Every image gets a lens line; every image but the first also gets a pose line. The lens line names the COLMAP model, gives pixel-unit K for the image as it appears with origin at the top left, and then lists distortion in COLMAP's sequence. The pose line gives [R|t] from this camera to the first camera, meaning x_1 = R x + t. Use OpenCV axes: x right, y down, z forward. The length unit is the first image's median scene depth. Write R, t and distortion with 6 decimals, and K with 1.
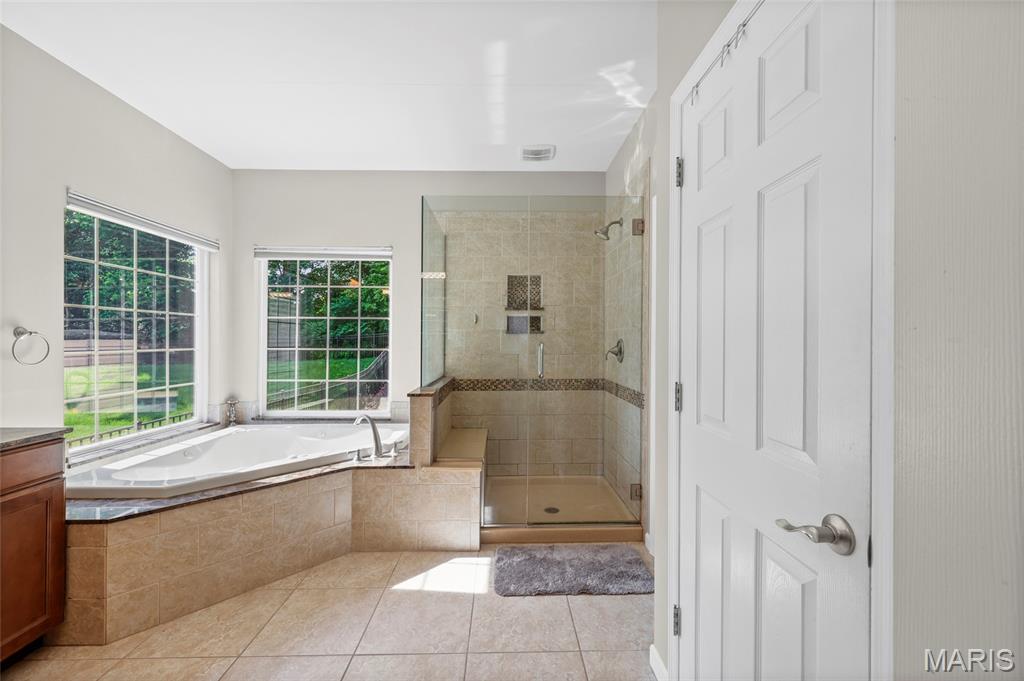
lens RADIAL K [[418.8, 0, 510.6], [0, 418.8, 339.0], [0, 0, 1]] dist [-0.001090, -0.000314]
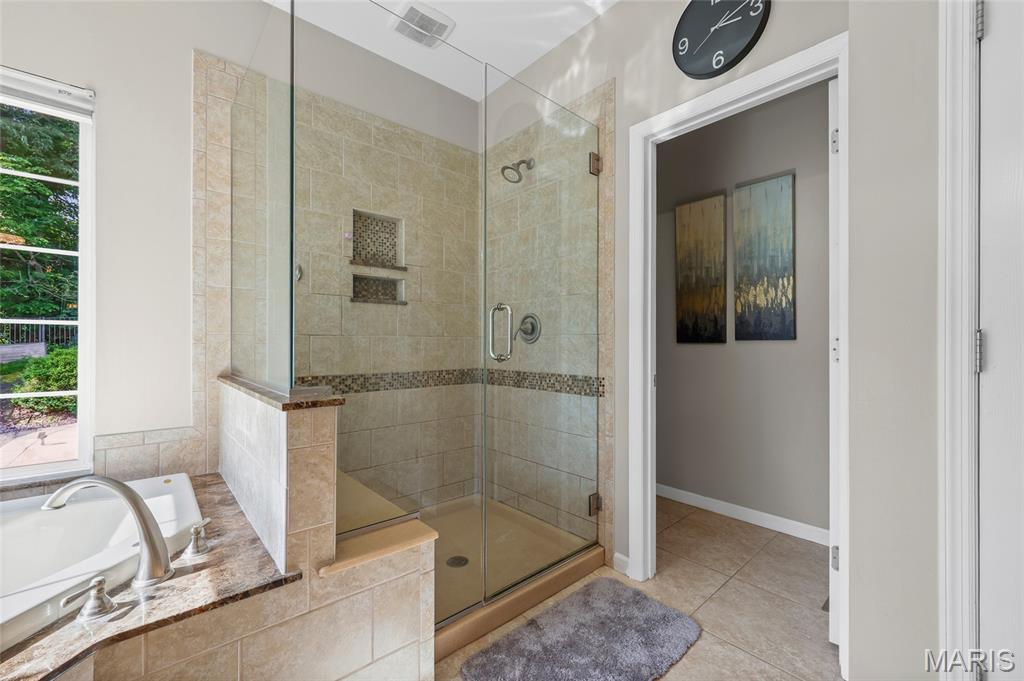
lens RADIAL K [[418.8, 0, 513.9], [0, 418.8, 345.3], [0, 0, 1]] dist [-0.001090, -0.000314]
pose [[0.764419, -0.003210, 0.644712, -0.229839], [-0.000708, 0.999983, 0.005818, 0.048659], [-0.644719, -0.004904, 0.764404, 0.368759]]
